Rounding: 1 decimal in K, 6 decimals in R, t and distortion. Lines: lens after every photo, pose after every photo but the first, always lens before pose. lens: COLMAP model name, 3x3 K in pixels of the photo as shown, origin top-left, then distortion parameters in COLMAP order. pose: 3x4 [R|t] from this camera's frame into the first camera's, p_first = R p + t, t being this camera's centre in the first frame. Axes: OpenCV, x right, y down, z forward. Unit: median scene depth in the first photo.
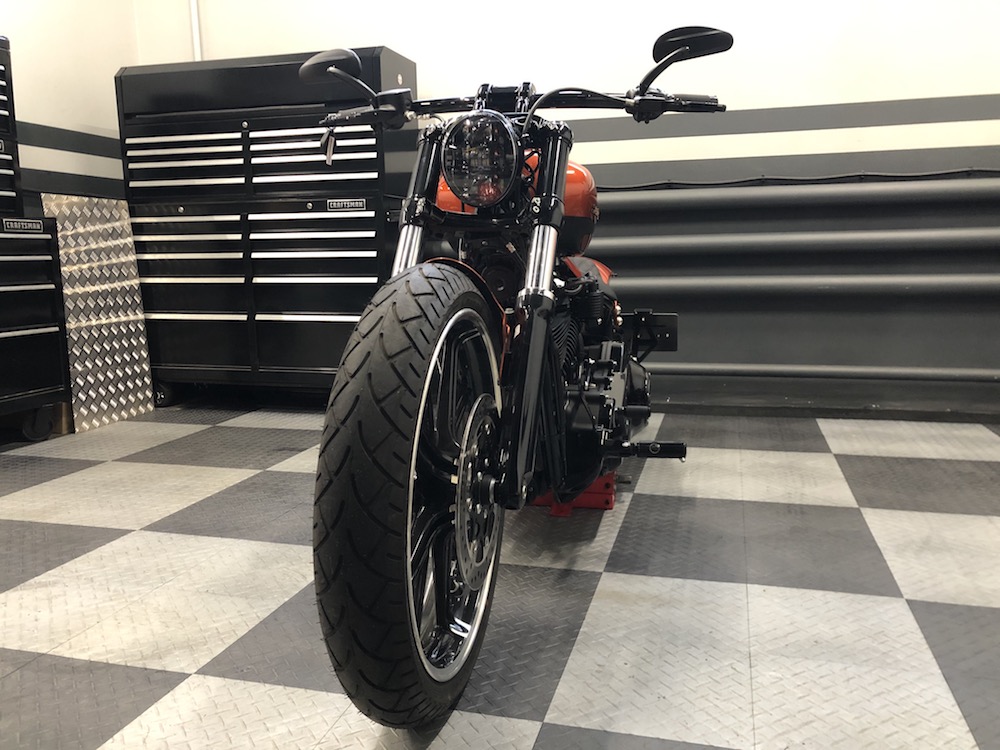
lens RADIAL K [[825.1, 0, 504.7], [0, 825.1, 372.4], [0, 0, 1]] dist [0.015072, -0.001474]
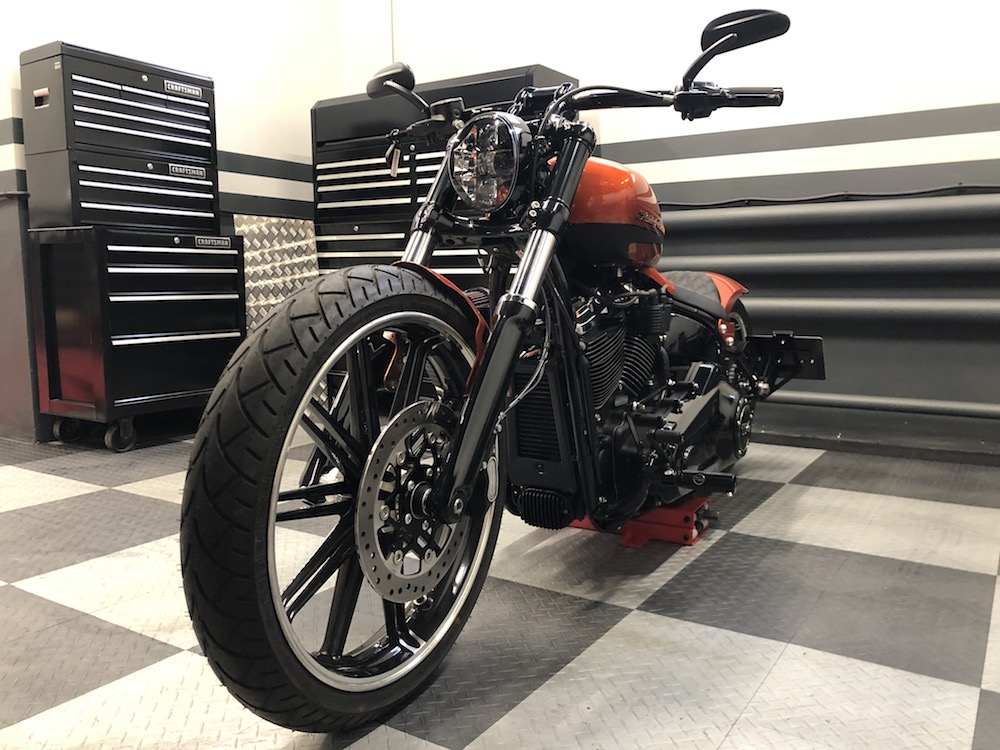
lens RADIAL K [[825.1, 0, 503.4], [0, 825.1, 376.4], [0, 0, 1]] dist [0.015072, -0.001474]
pose [[0.953150, 0.045806, -0.299010, 0.146377], [-0.053028, 0.998464, -0.016080, 0.003544], [0.297814, 0.031182, 0.954115, 0.043504]]
